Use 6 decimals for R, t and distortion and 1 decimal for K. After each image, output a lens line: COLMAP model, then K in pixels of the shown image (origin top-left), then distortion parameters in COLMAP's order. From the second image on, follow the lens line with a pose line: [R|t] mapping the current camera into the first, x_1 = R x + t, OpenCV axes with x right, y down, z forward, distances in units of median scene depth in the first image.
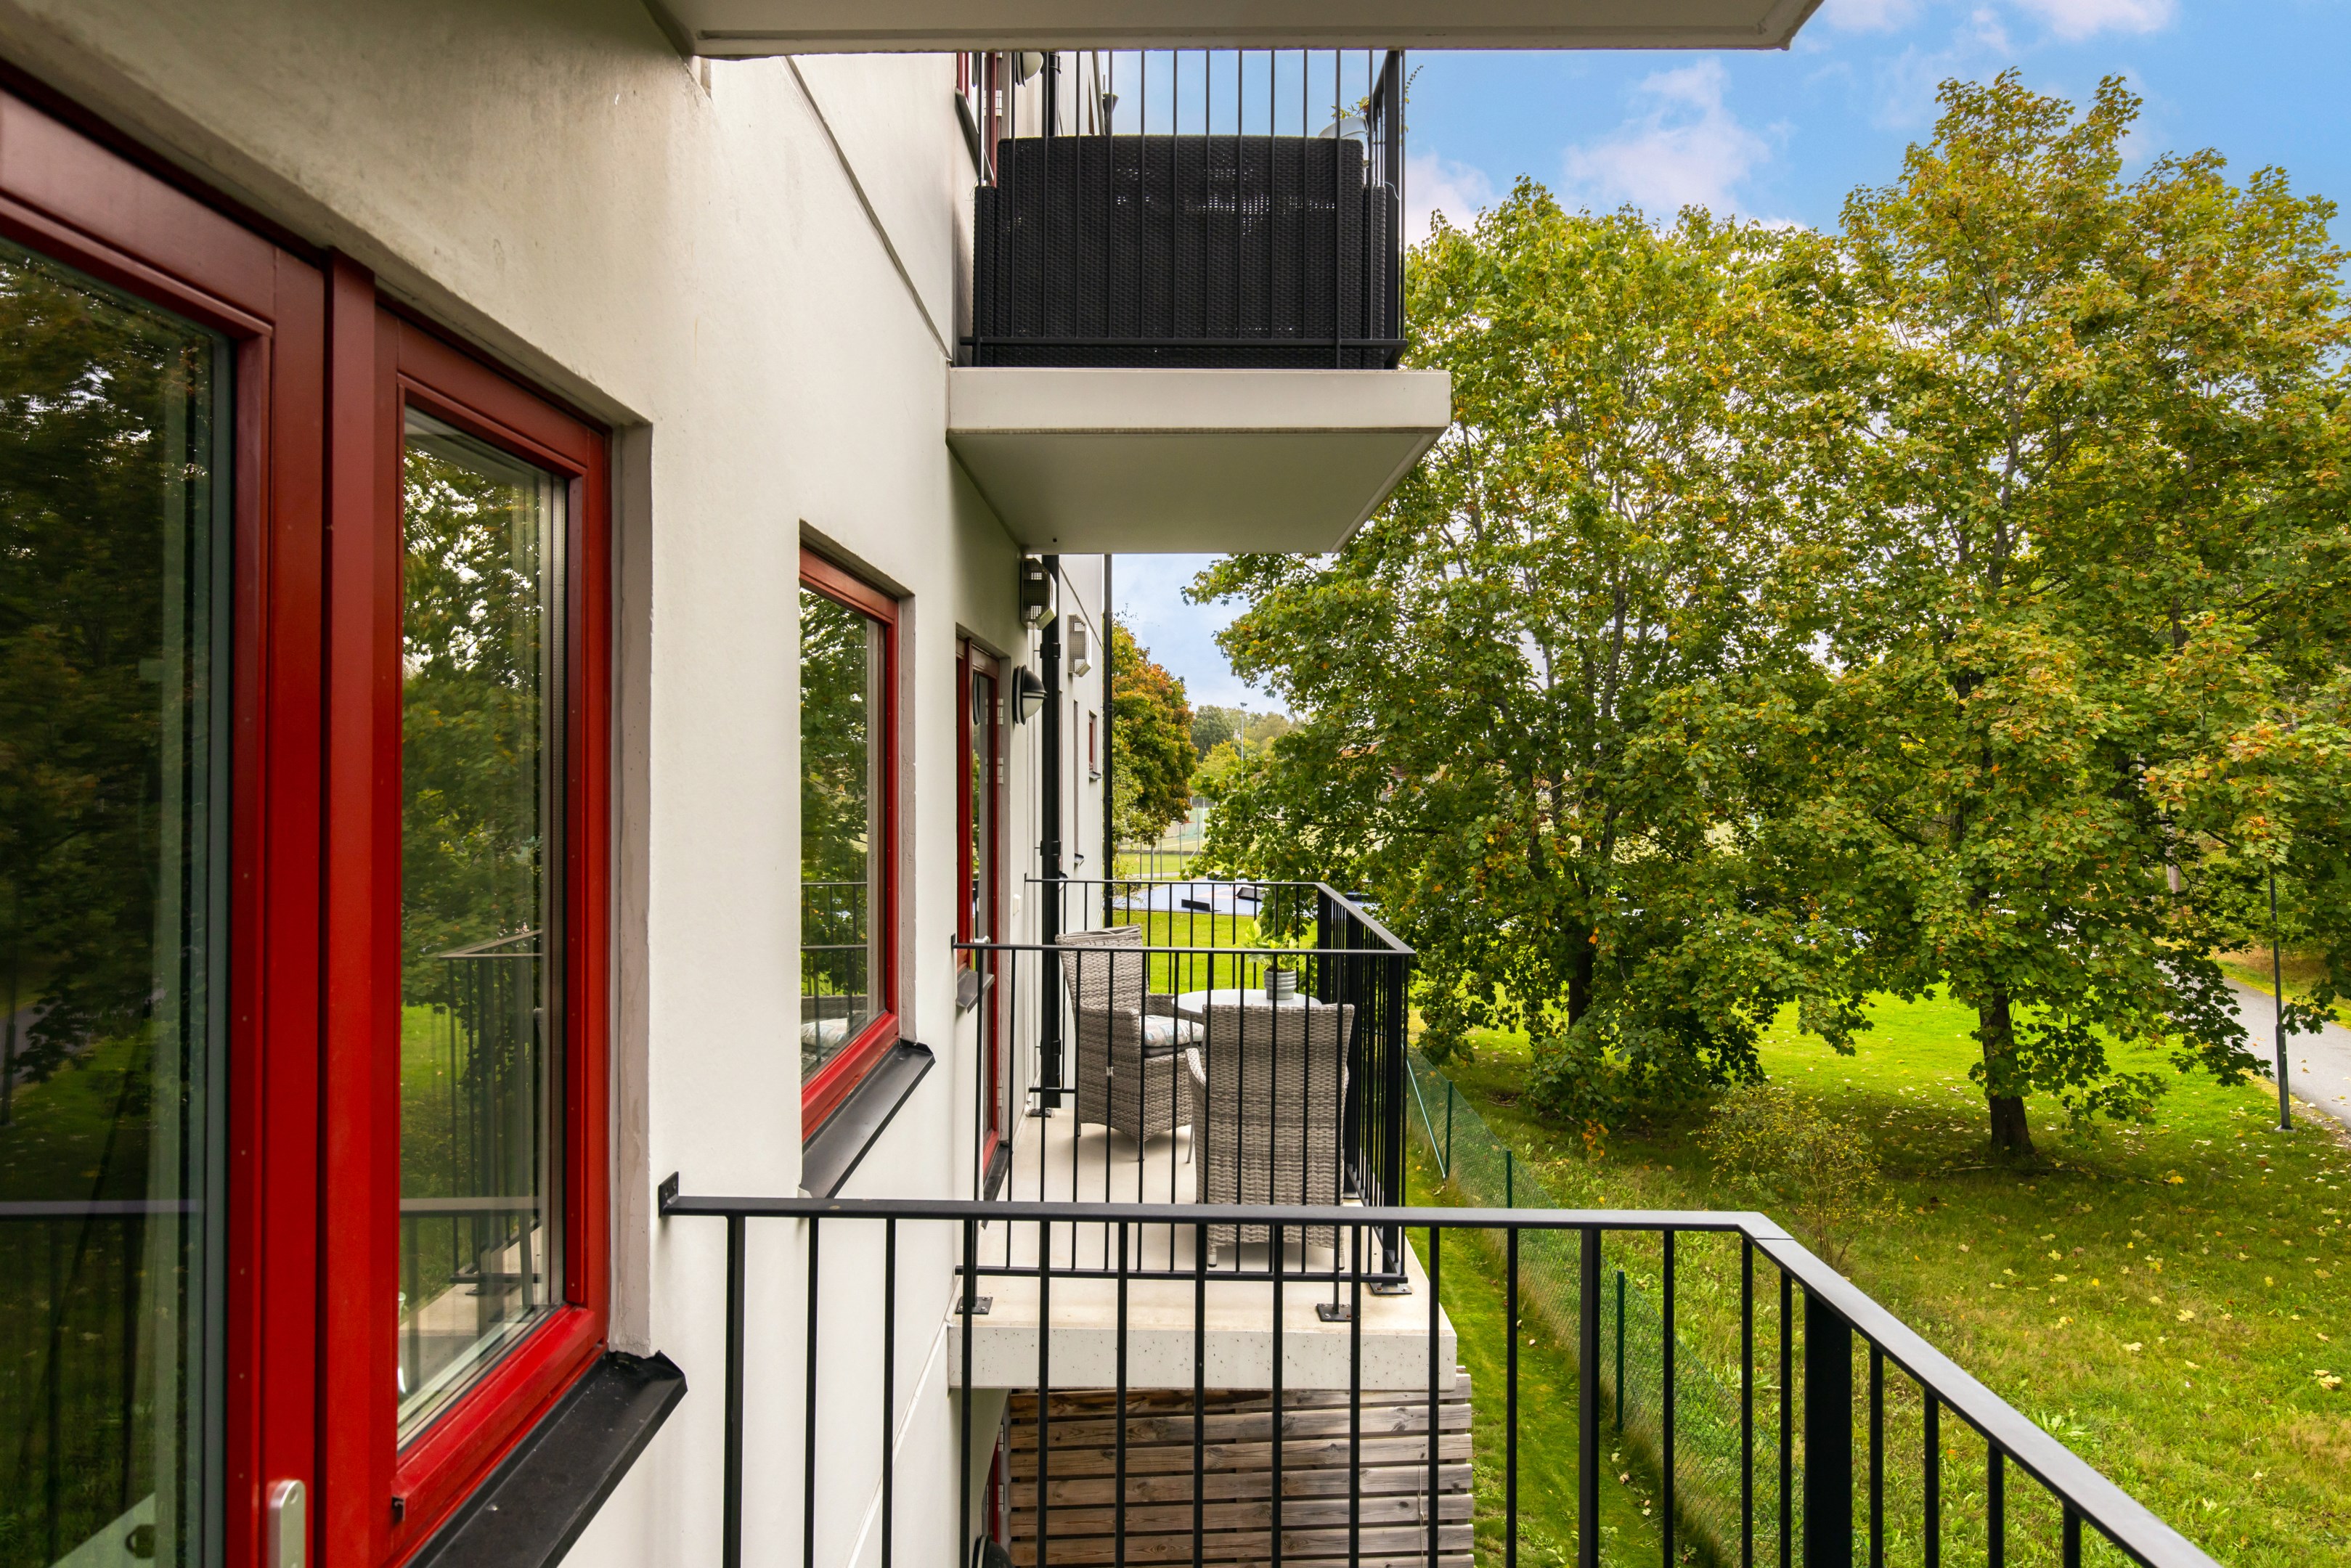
lens RADIAL K [[1339.8, 0, 1137.3], [0, 1339.8, 726.4], [0, 0, 1]] dist [0.043632, -0.054822]
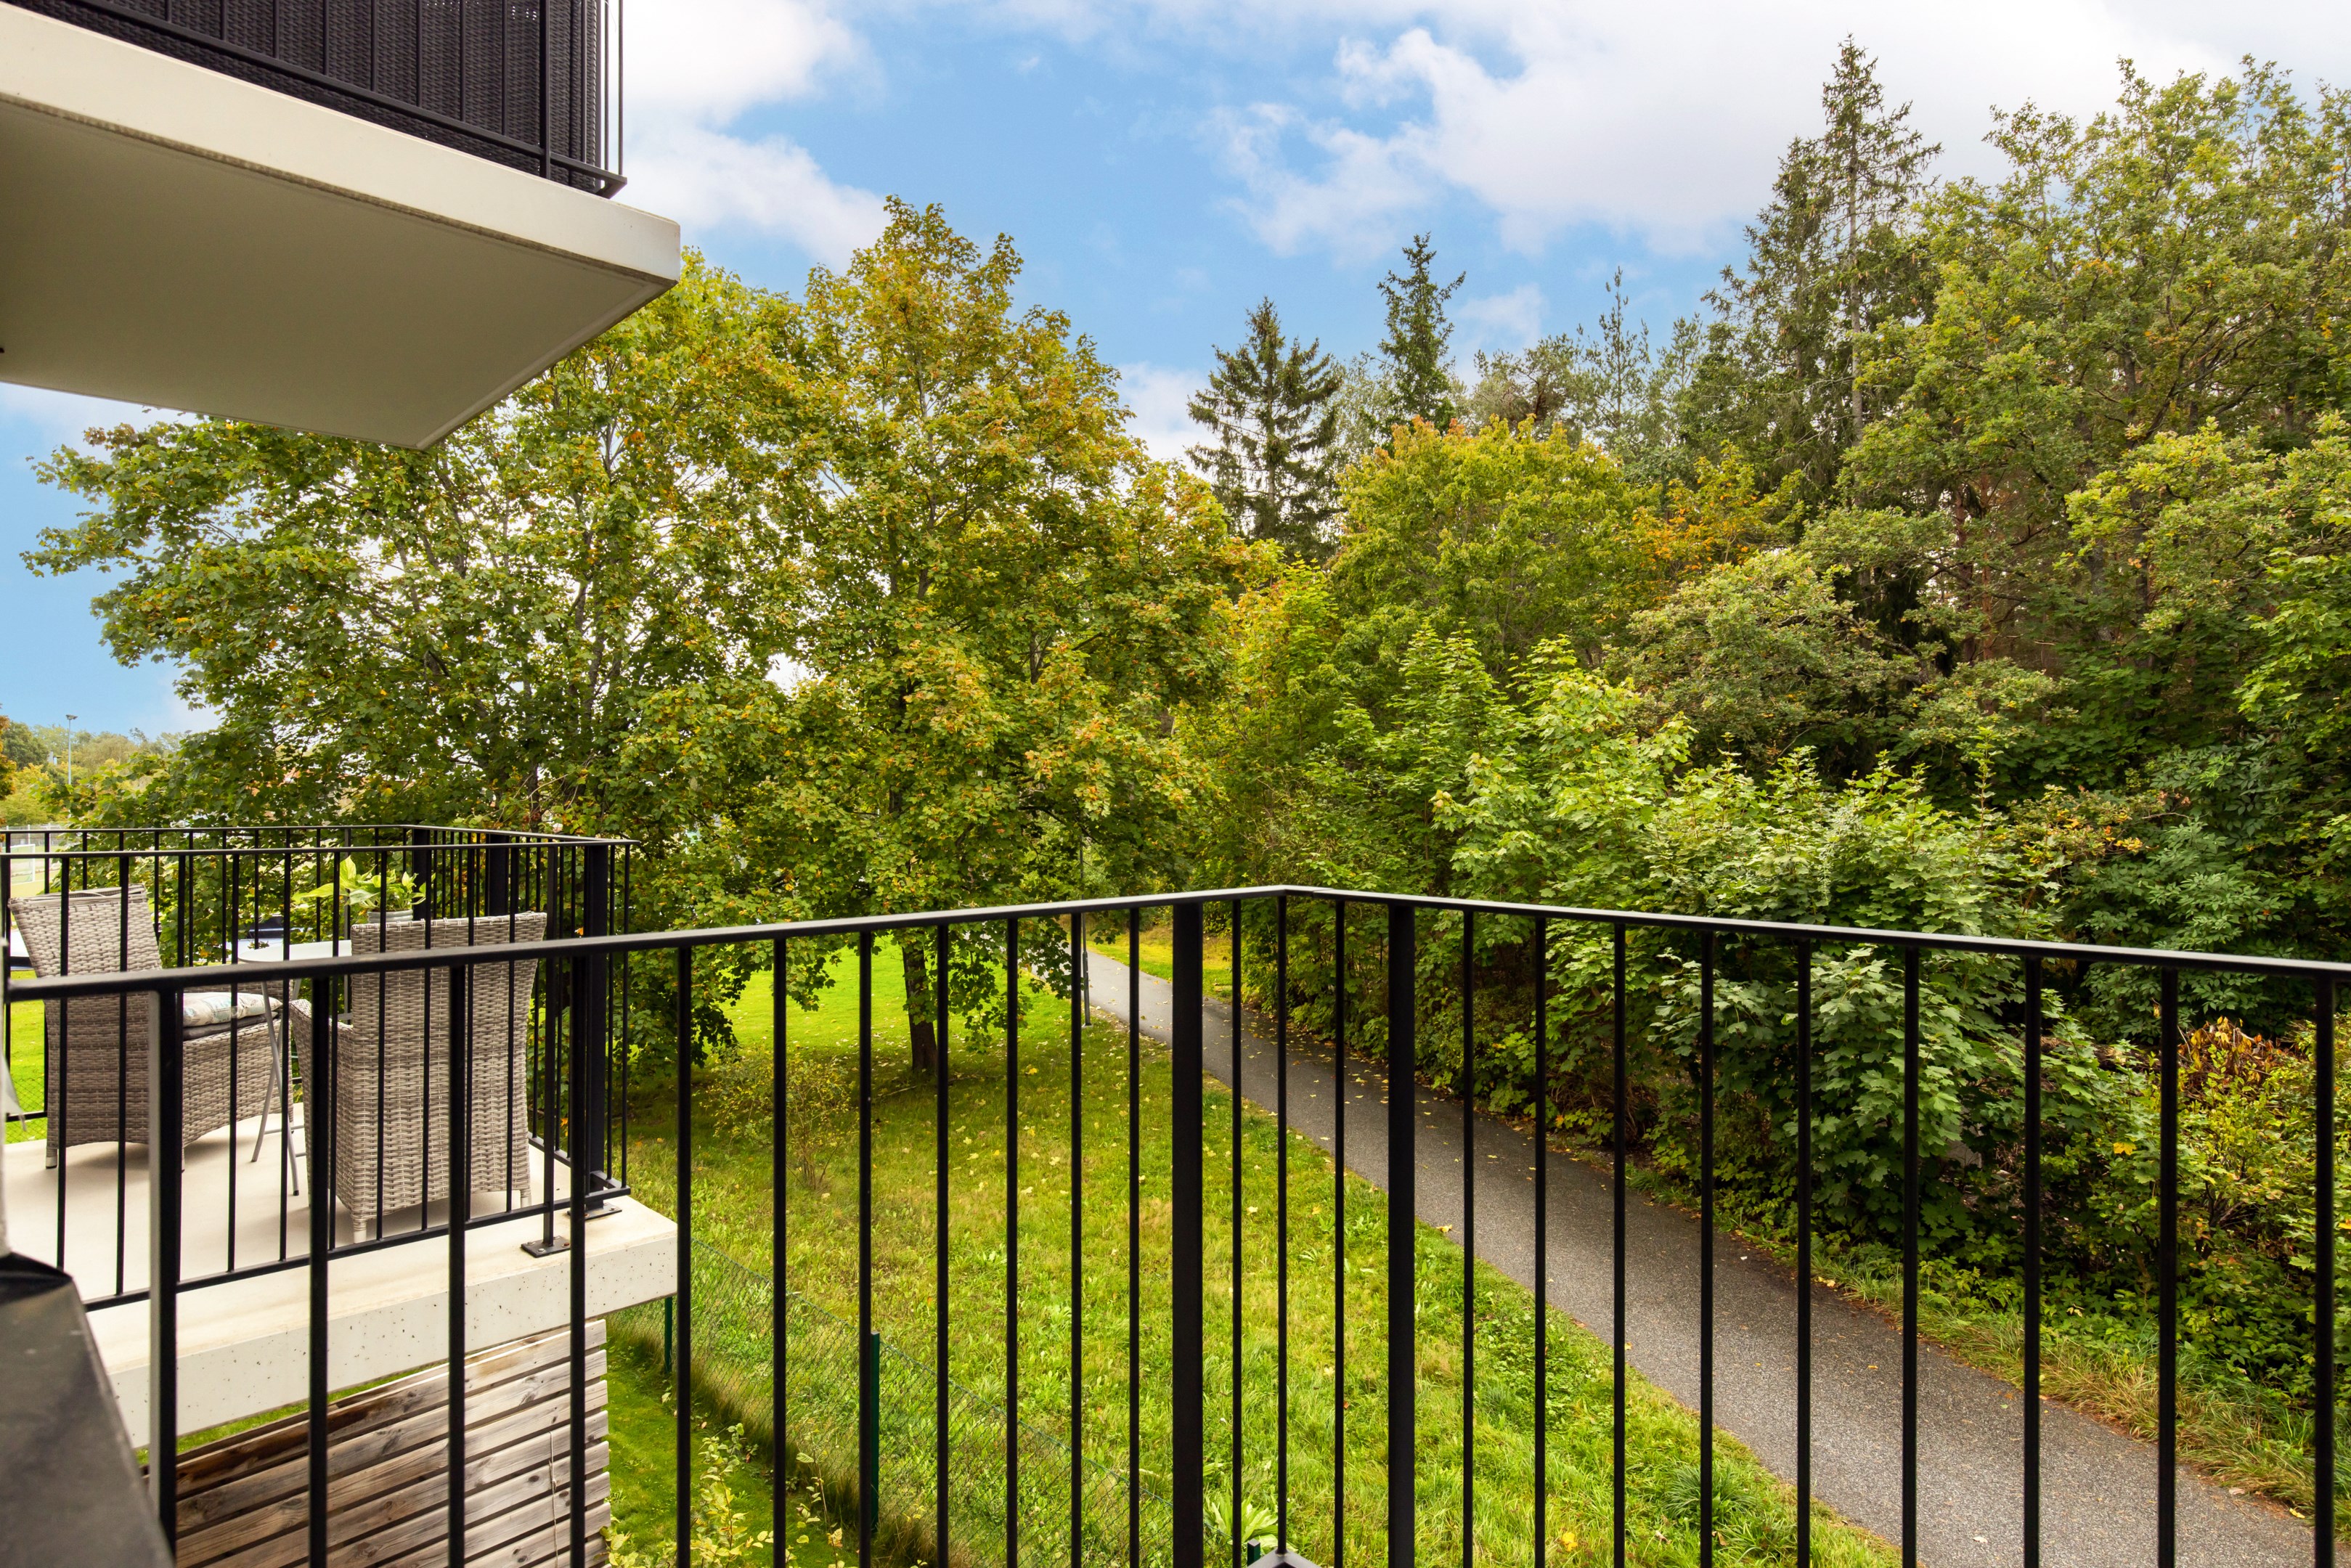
lens RADIAL K [[1255.1, 0, 1173.0], [0, 1255.1, 772.2], [0, 0, 1]] dist [-0.000541, 0.000708]
pose [[0.694117, 0.001548, 0.719860, -0.036046], [-0.011086, 0.999902, 0.008539, 0.024229], [-0.719777, -0.013907, 0.694066, 0.029001]]
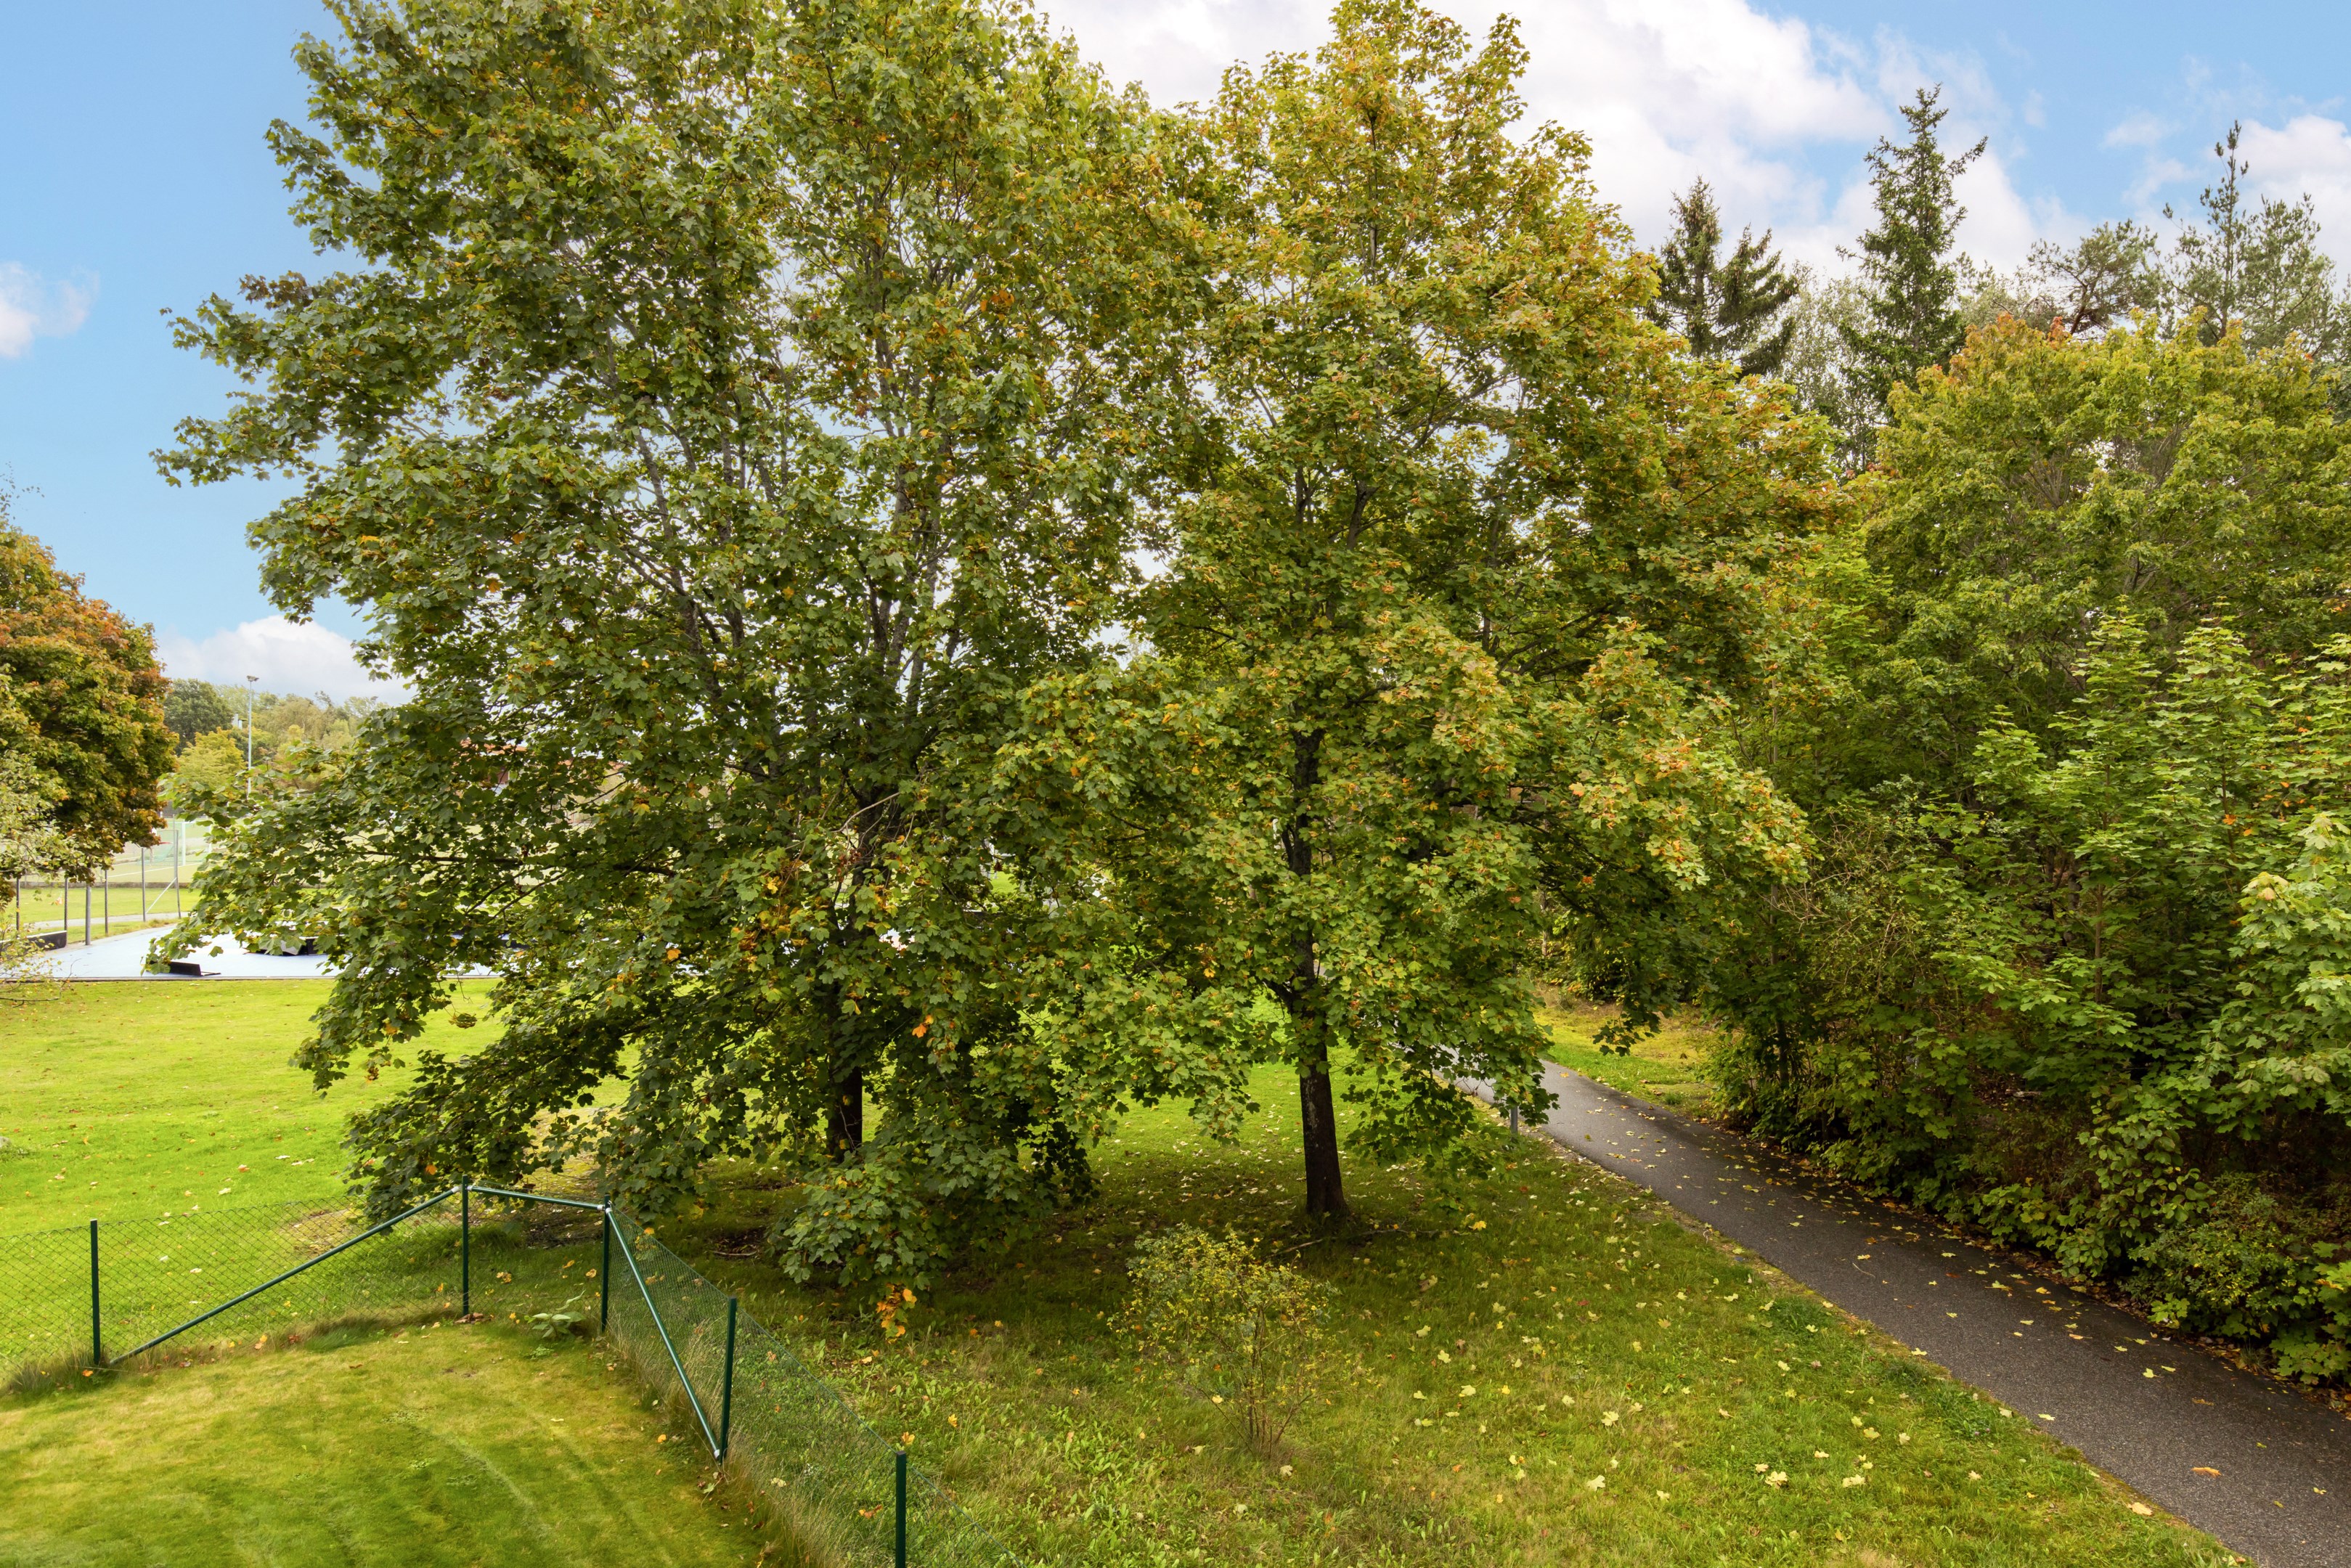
lens RADIAL K [[1407.2, 0, 1292.5], [0, 1407.2, 819.0], [0, 0, 1]] dist [-0.004758, -0.003108]
pose [[0.751786, 0.004106, 0.659394, 0.009002], [-0.043907, 0.998073, 0.043845, 0.010656], [-0.657944, -0.061914, 0.750518, 0.356210]]
